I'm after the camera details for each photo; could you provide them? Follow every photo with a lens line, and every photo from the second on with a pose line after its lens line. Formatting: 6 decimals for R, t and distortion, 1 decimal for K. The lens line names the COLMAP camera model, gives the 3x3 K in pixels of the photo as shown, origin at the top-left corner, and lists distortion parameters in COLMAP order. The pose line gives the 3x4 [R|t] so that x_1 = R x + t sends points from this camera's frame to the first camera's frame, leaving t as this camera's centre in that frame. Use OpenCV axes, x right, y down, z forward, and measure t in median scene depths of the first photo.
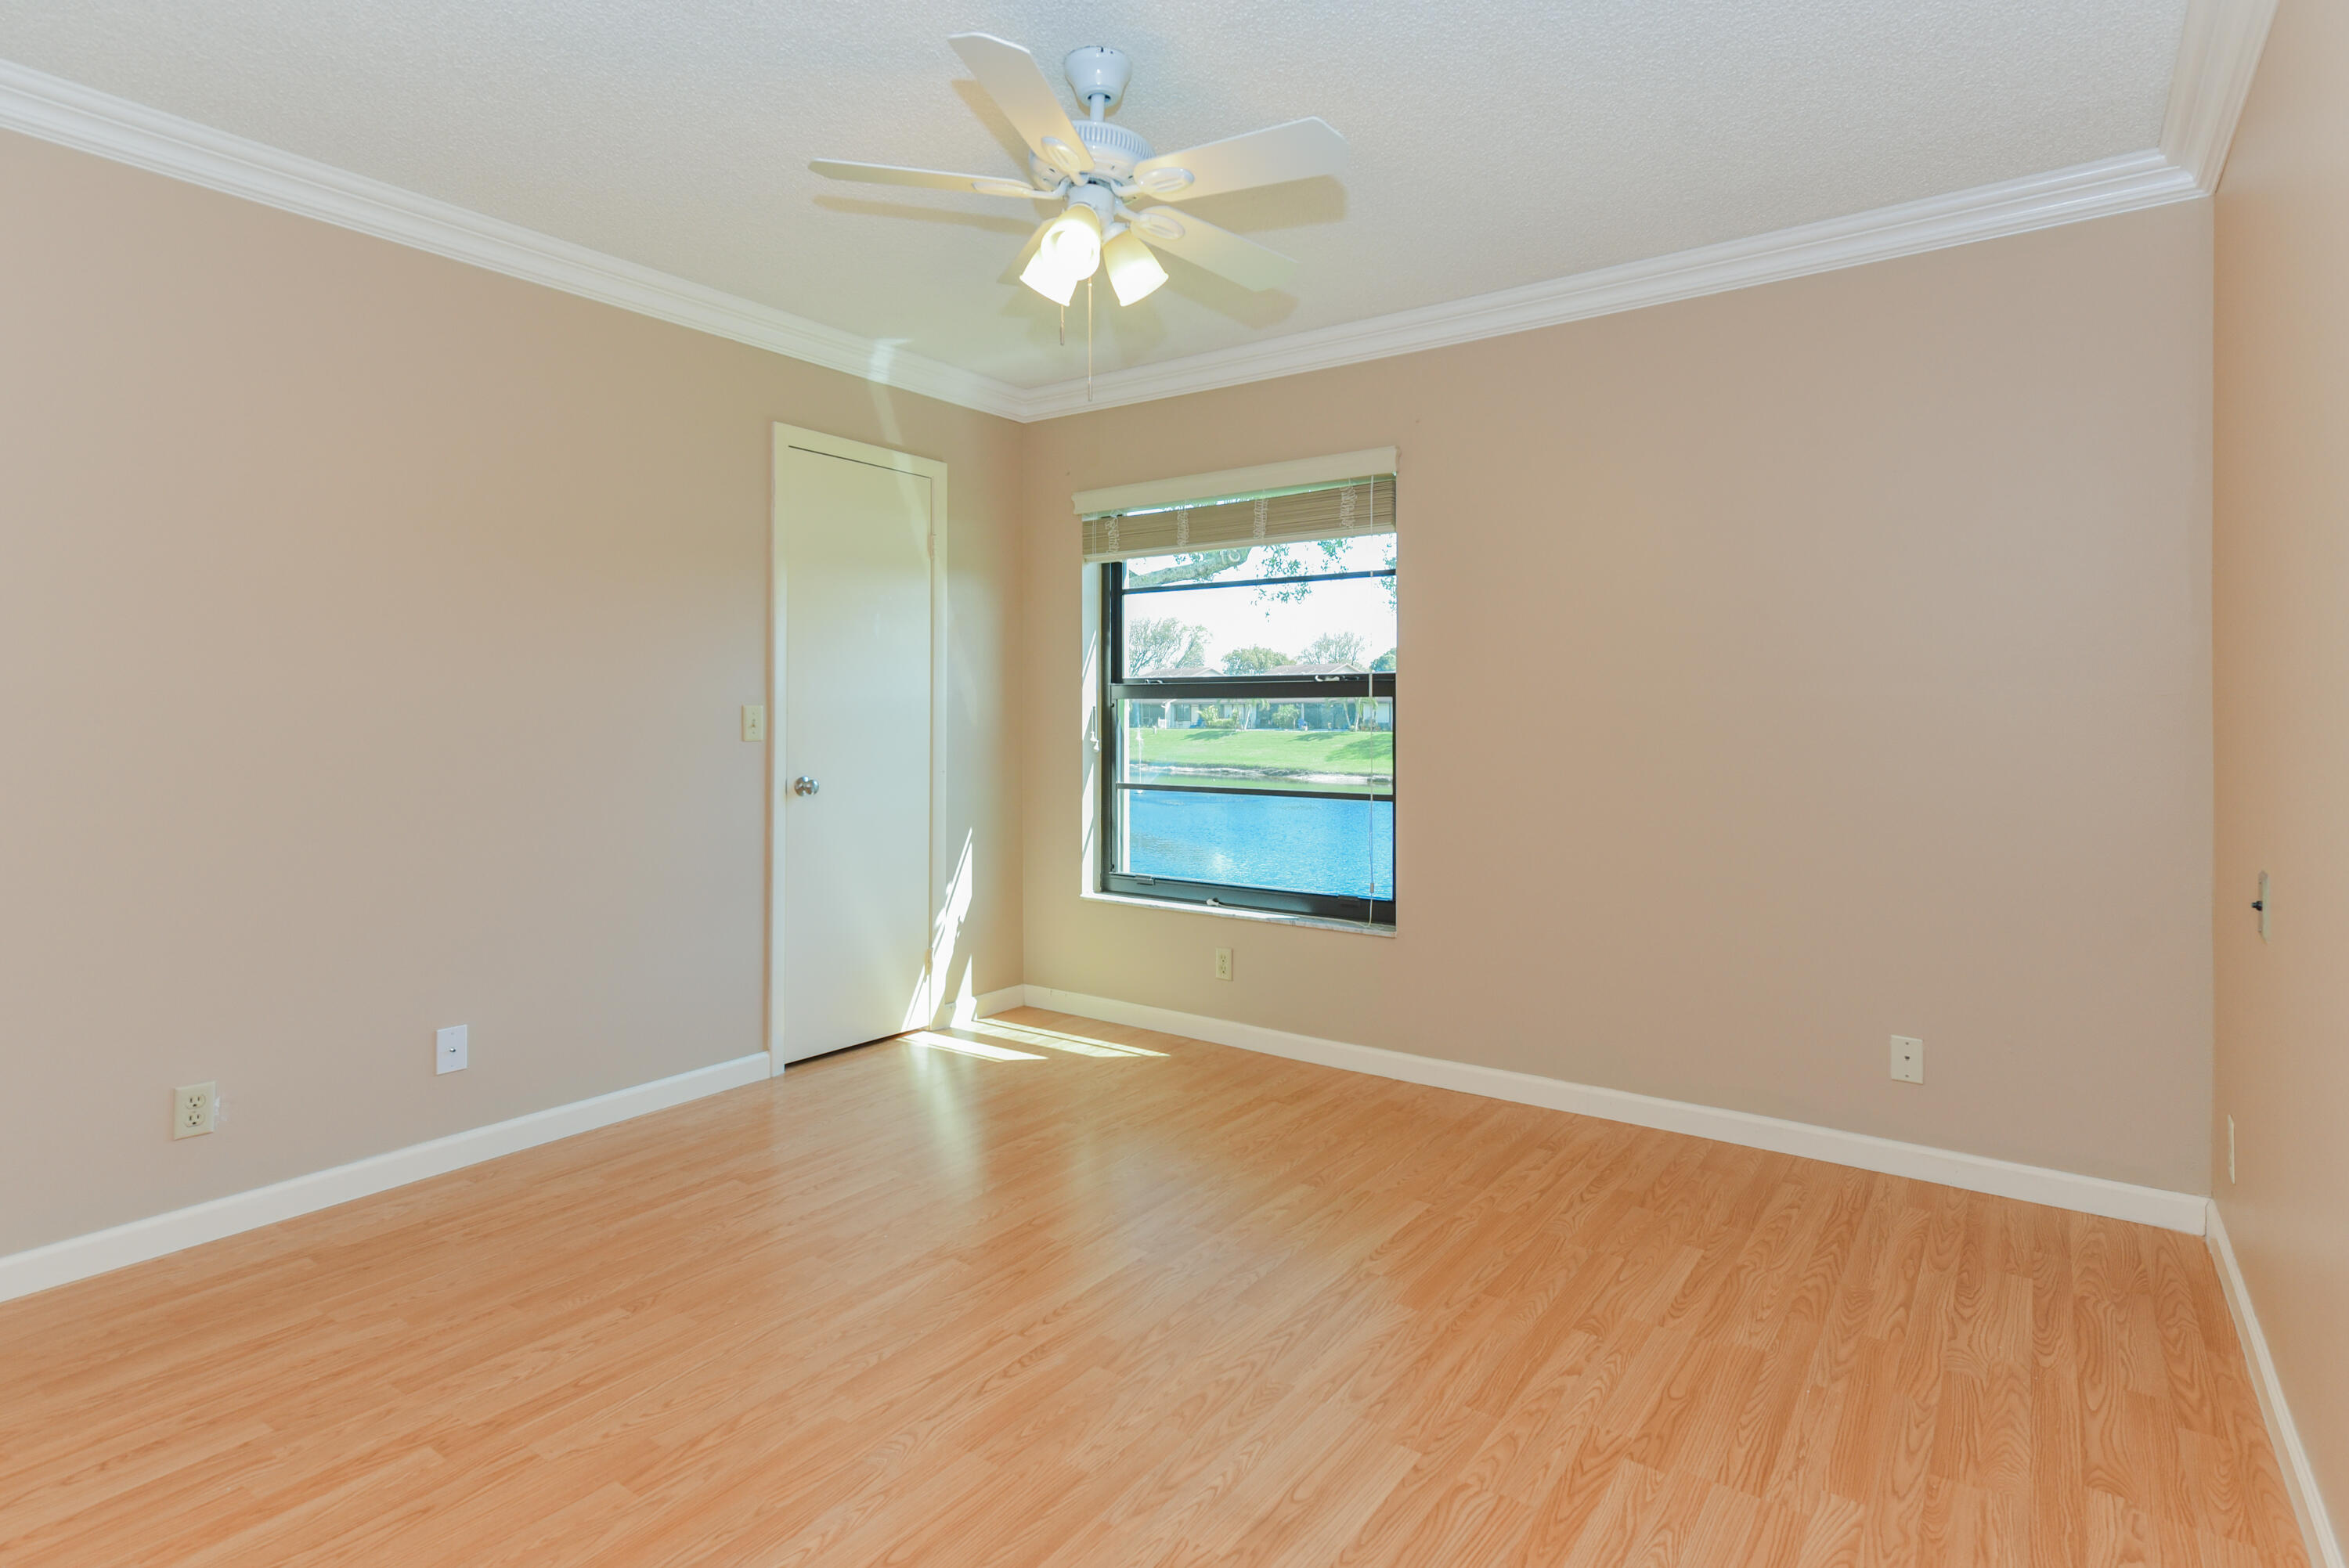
lens RADIAL K [[1184.9, 0, 1171.6], [0, 1184.9, 708.6], [0, 0, 1]] dist [-0.000176, -0.000004]
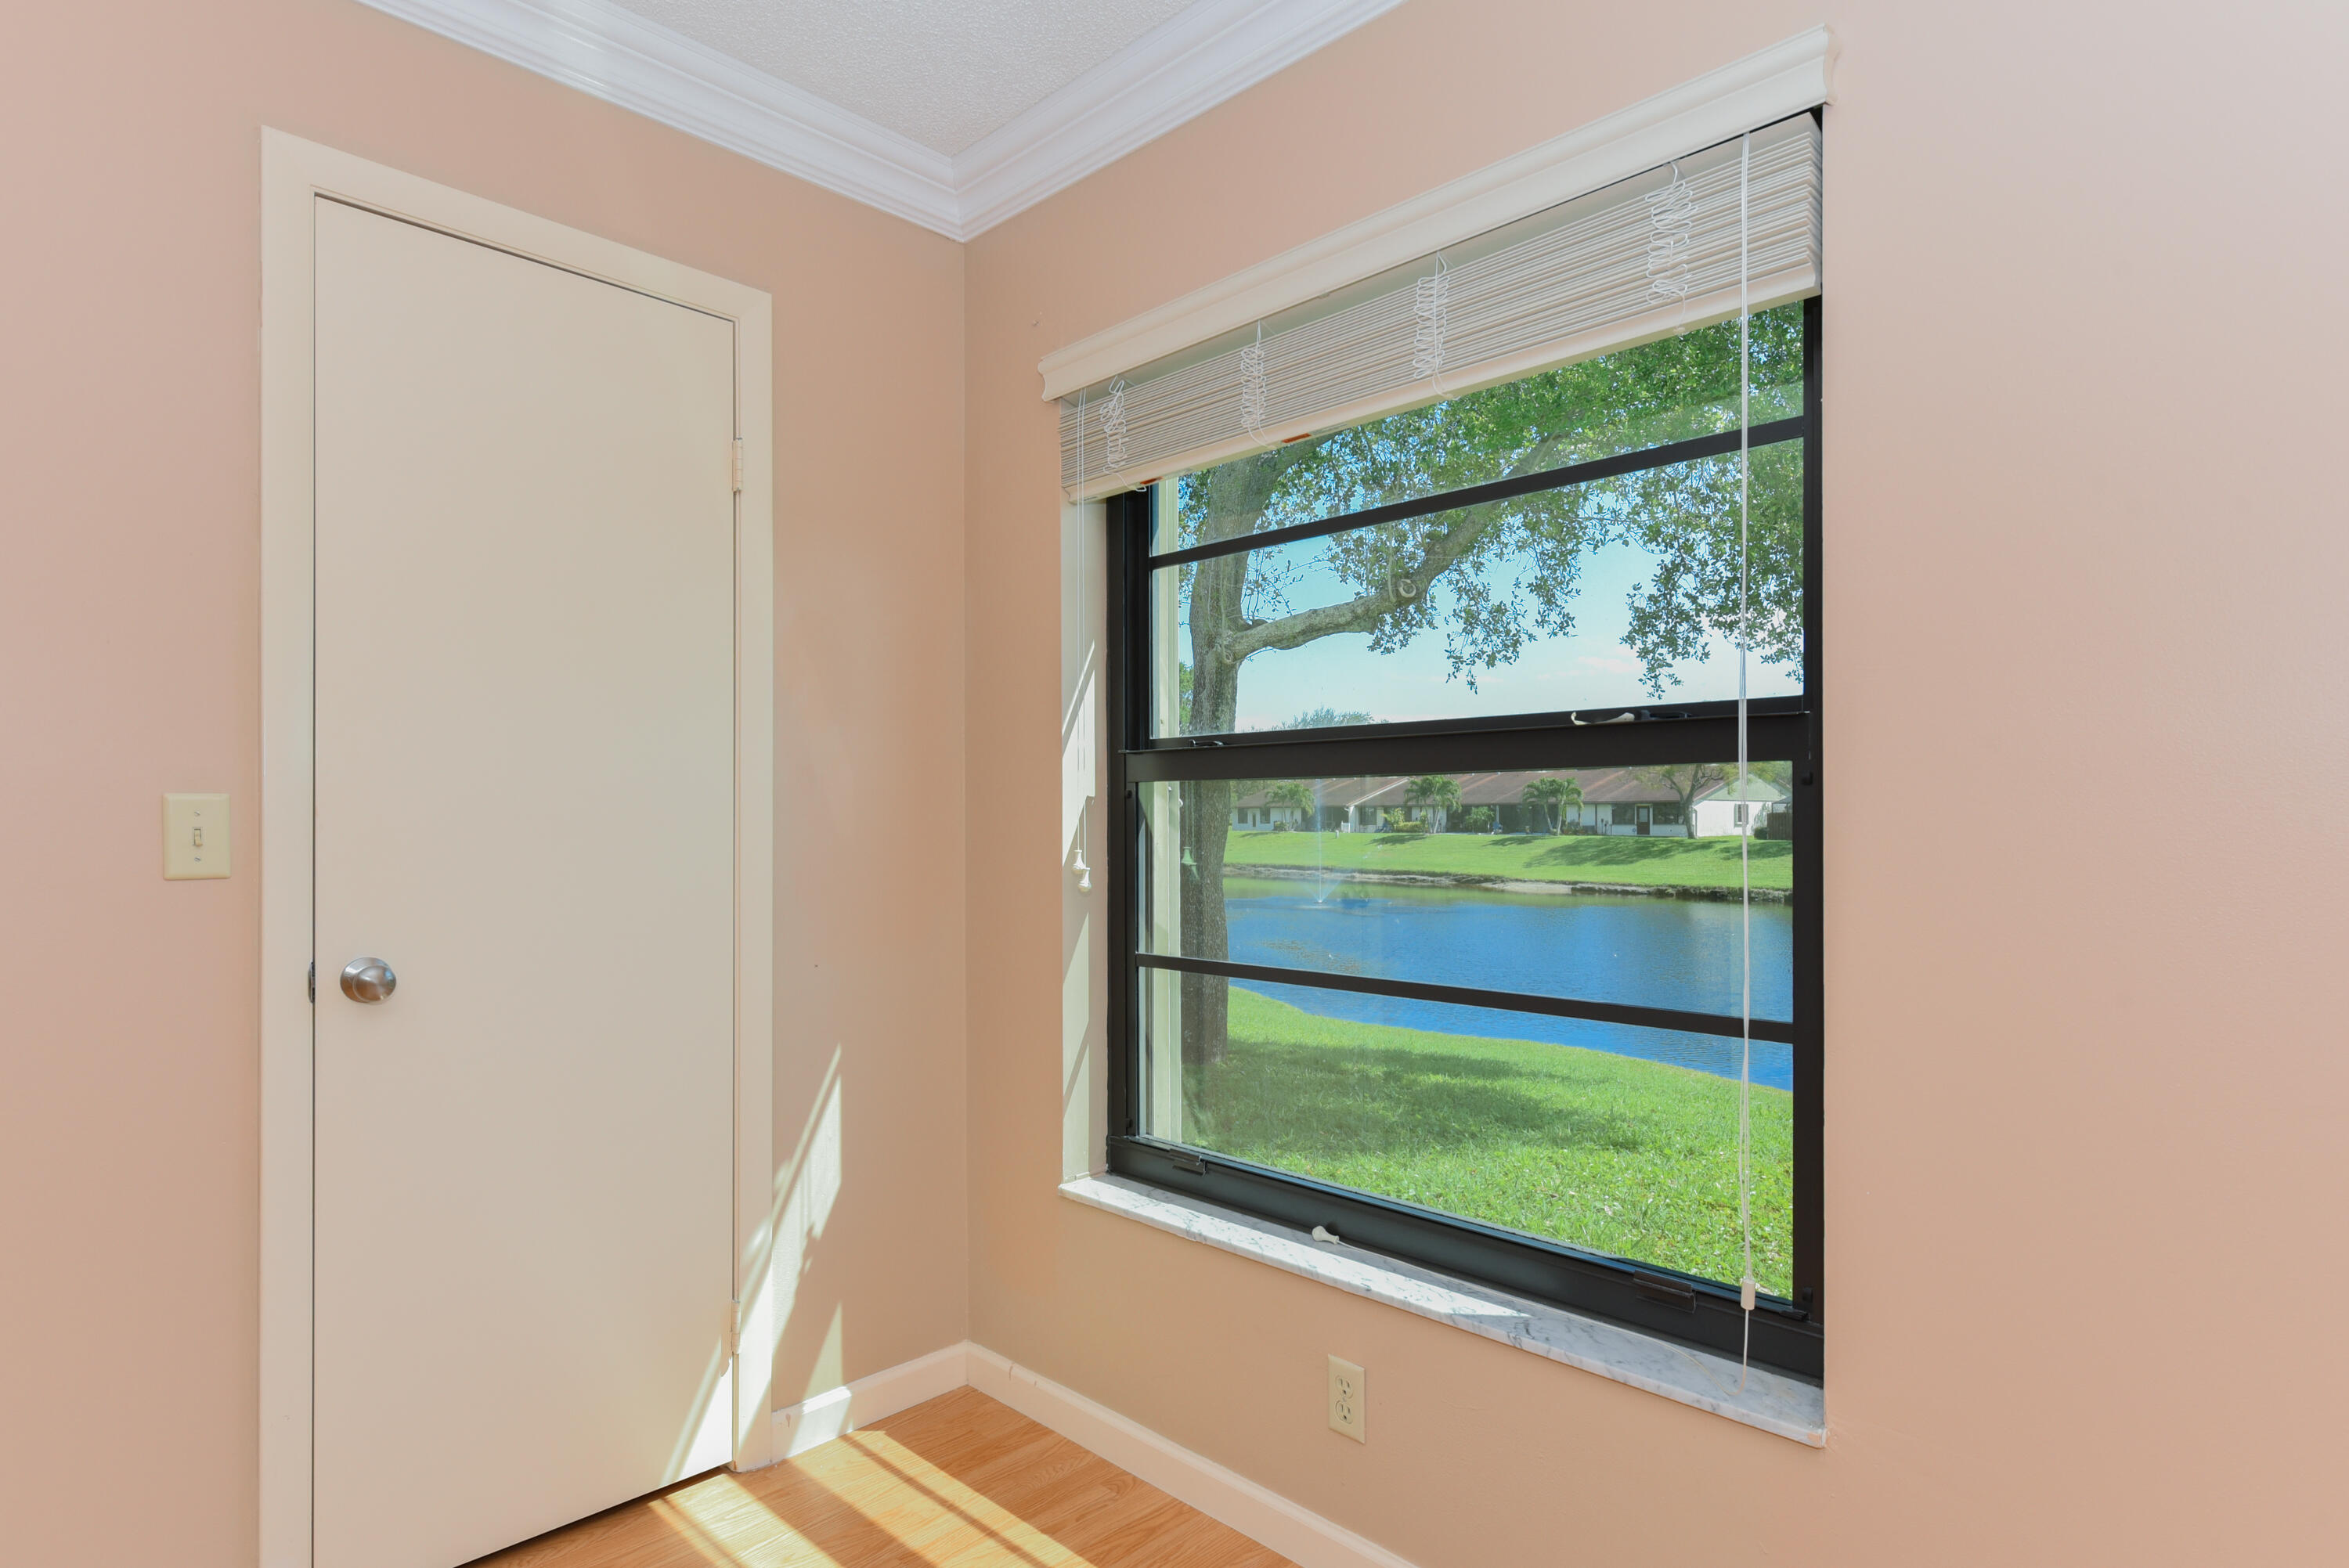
lens RADIAL K [[1217.6, 0, 1177.6], [0, 1217.6, 821.7], [0, 0, 1]] dist [-0.001034, -0.000226]
pose [[0.989256, -0.002819, -0.146163, 0.042939], [0.003992, 0.999962, 0.007731, 0.004488], [0.146136, -0.008232, 0.989230, 0.500073]]
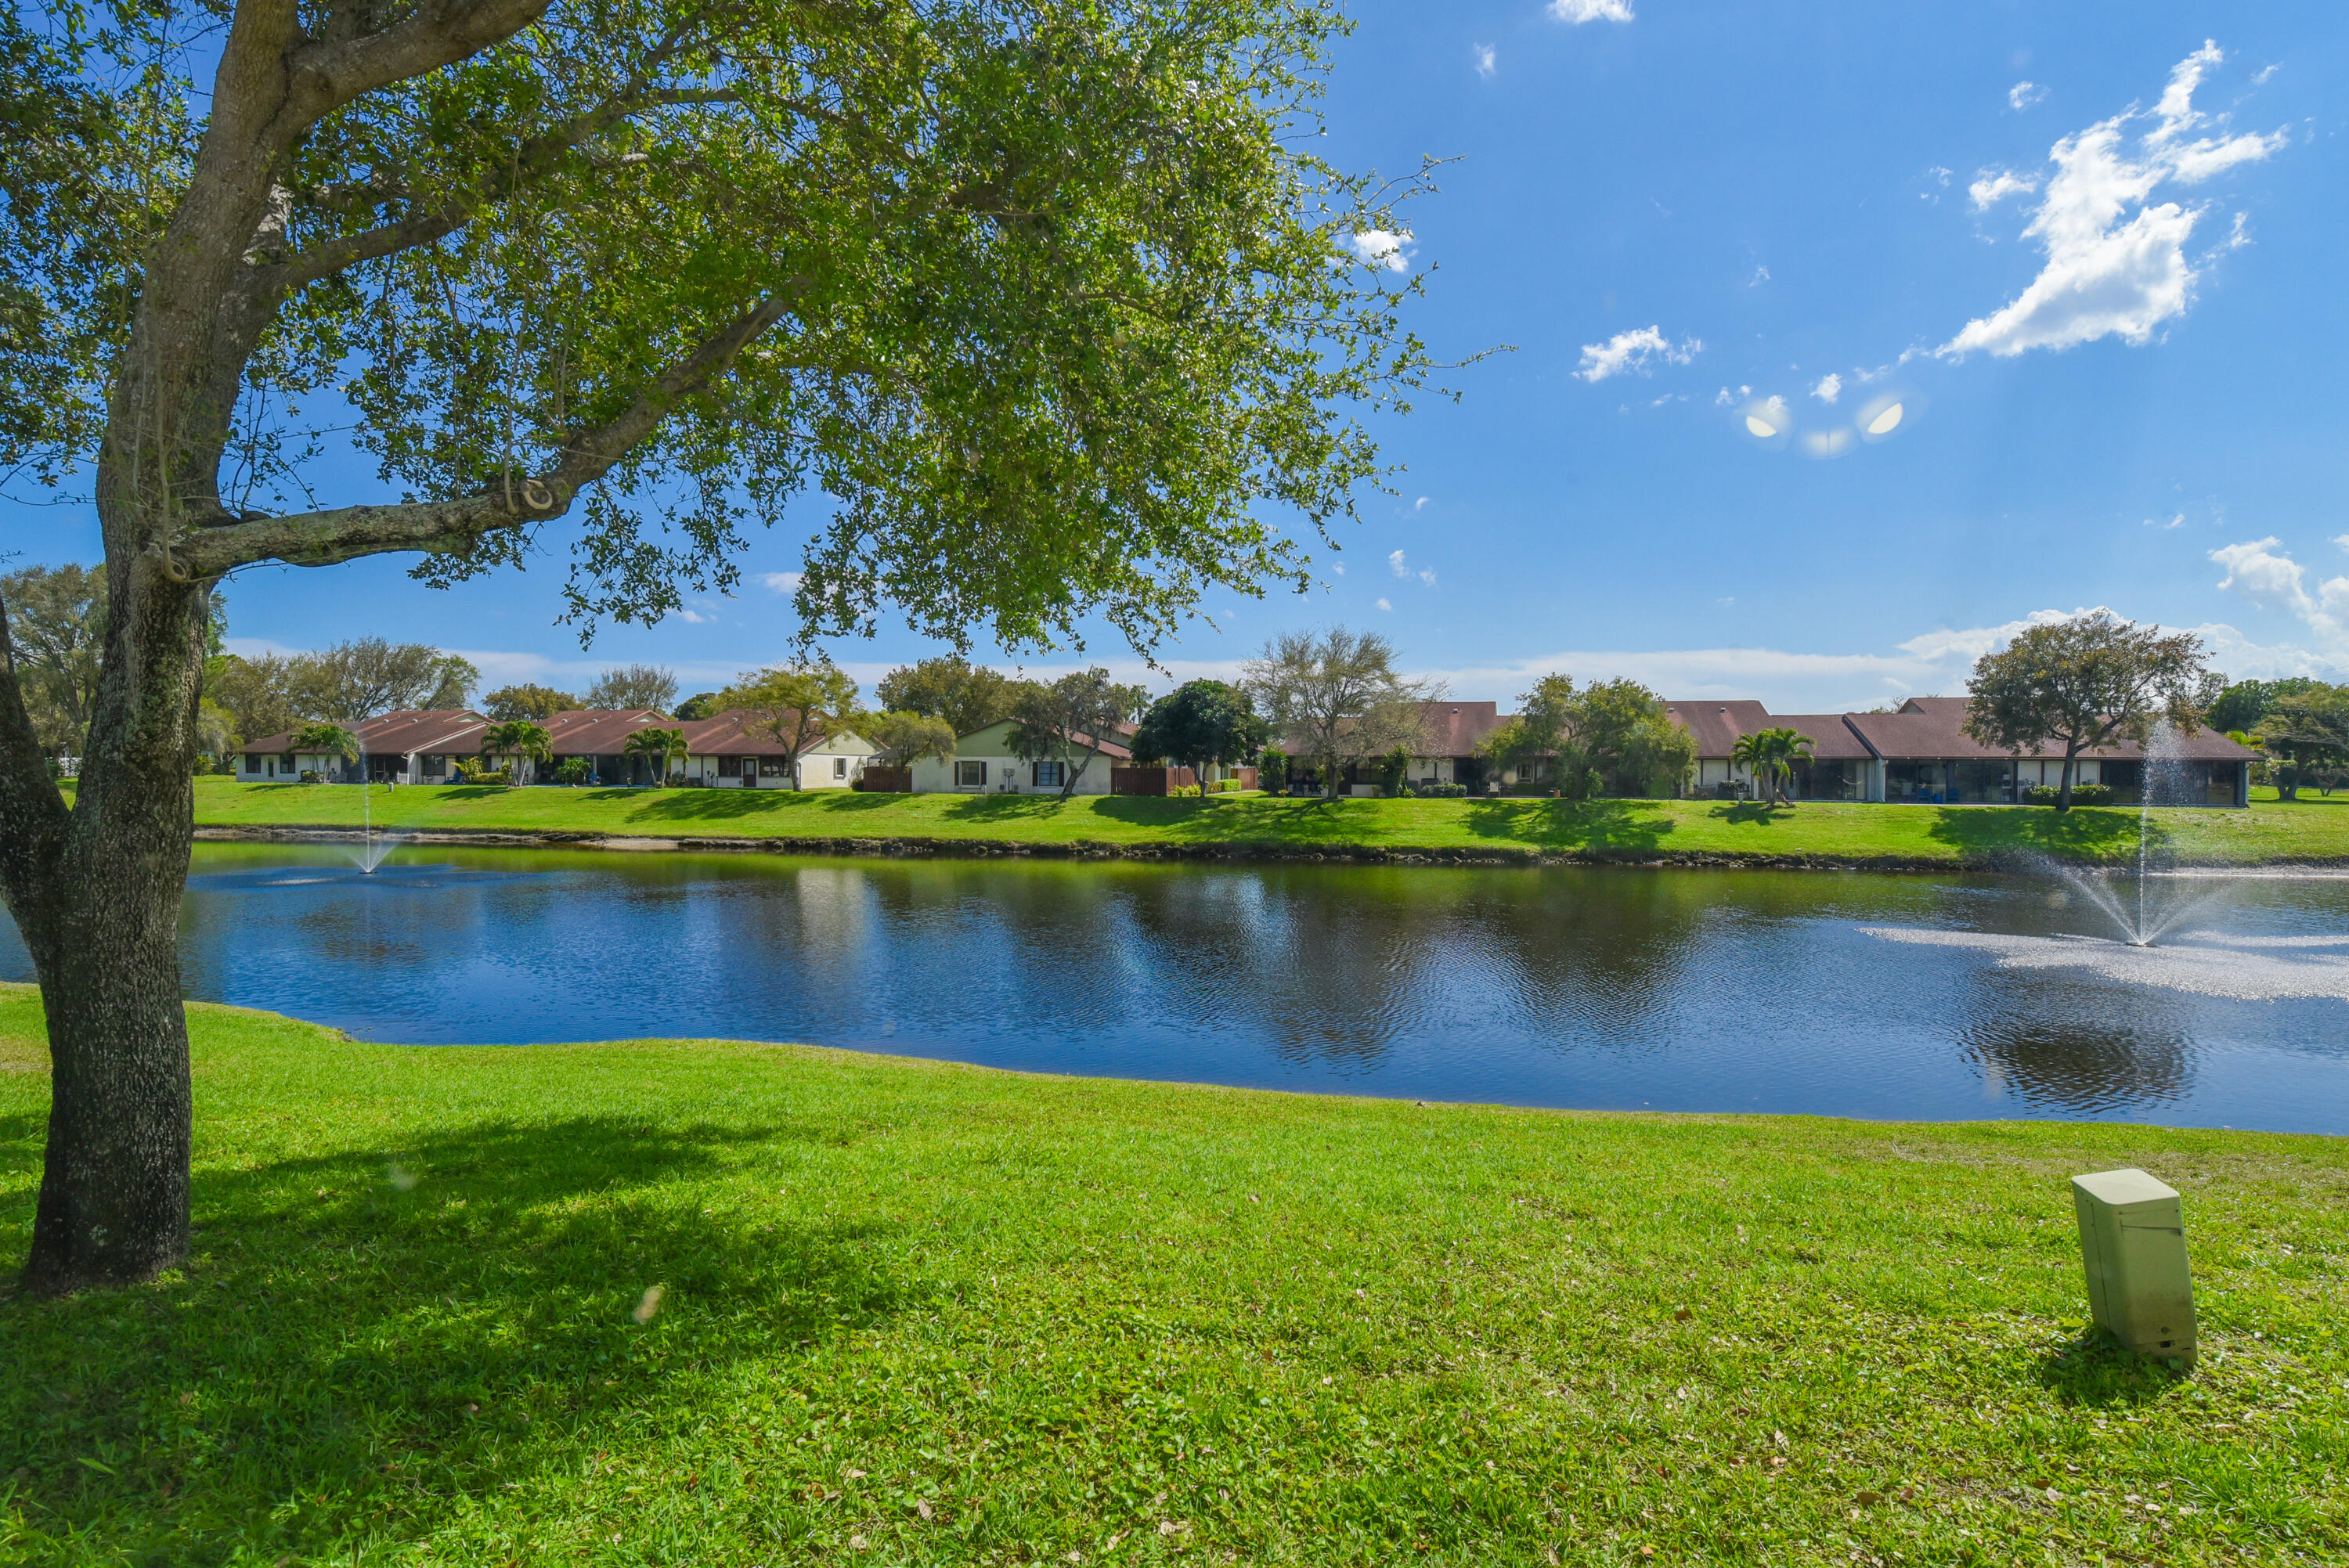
lens RADIAL K [[1184.8, 0, 1174.5], [0, 1184.8, 784.0], [0, 0, 1]] dist [-0.003425, -0.001739]
pose [[0.842647, -0.002772, 0.538460, 0.020099], [-0.008047, 0.999810, 0.017740, -0.054388], [-0.538407, -0.019281, 0.842464, 0.923037]]
